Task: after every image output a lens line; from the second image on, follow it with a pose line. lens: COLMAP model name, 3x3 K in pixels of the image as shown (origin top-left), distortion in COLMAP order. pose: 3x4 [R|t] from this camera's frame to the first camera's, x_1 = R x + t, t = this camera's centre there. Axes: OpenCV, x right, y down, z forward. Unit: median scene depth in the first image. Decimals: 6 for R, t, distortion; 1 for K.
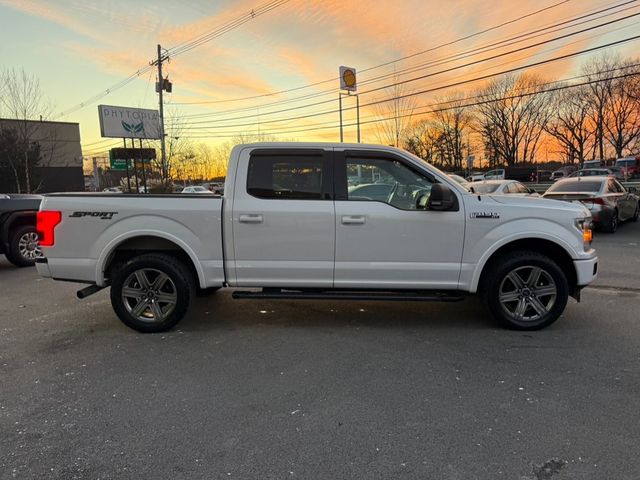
lens RADIAL K [[460.6, 0, 320.8], [0, 460.6, 244.3], [0, 0, 1]] dist [0.027020, -0.029360]
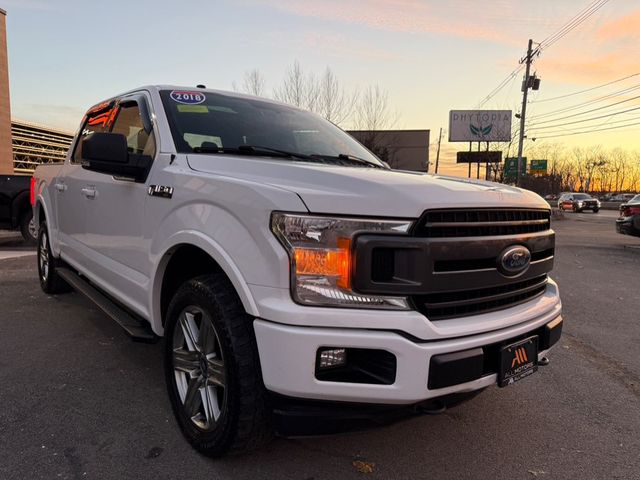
lens RADIAL K [[460.6, 0, 319.2], [0, 460.6, 242.3], [0, 0, 1]] dist [0.027020, -0.029360]
pose [[0.647988, 0.113874, -0.753090, 0.121051], [-0.133169, 0.990469, 0.035184, -0.006826], [0.749919, 0.077489, 0.656976, 0.108449]]
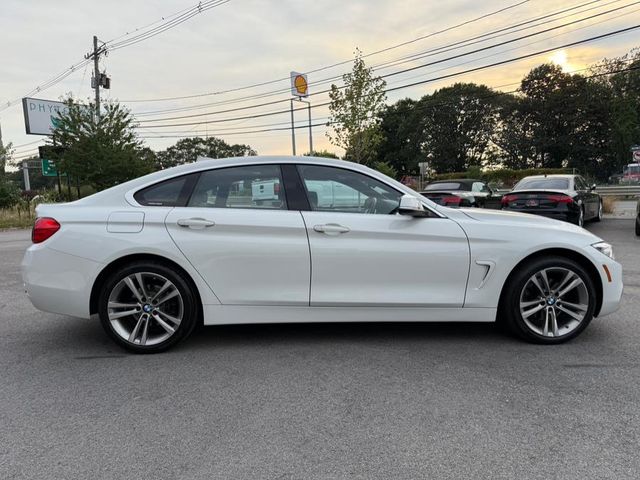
lens RADIAL K [[460.6, 0, 321.0], [0, 460.6, 245.5], [0, 0, 1]] dist [0.027020, -0.029360]
pose [[0.994581, -0.006230, 0.103777, -0.001118], [0.008033, 0.999824, -0.016968, 0.003458], [-0.103653, 0.017709, 0.994456, 0.045196]]
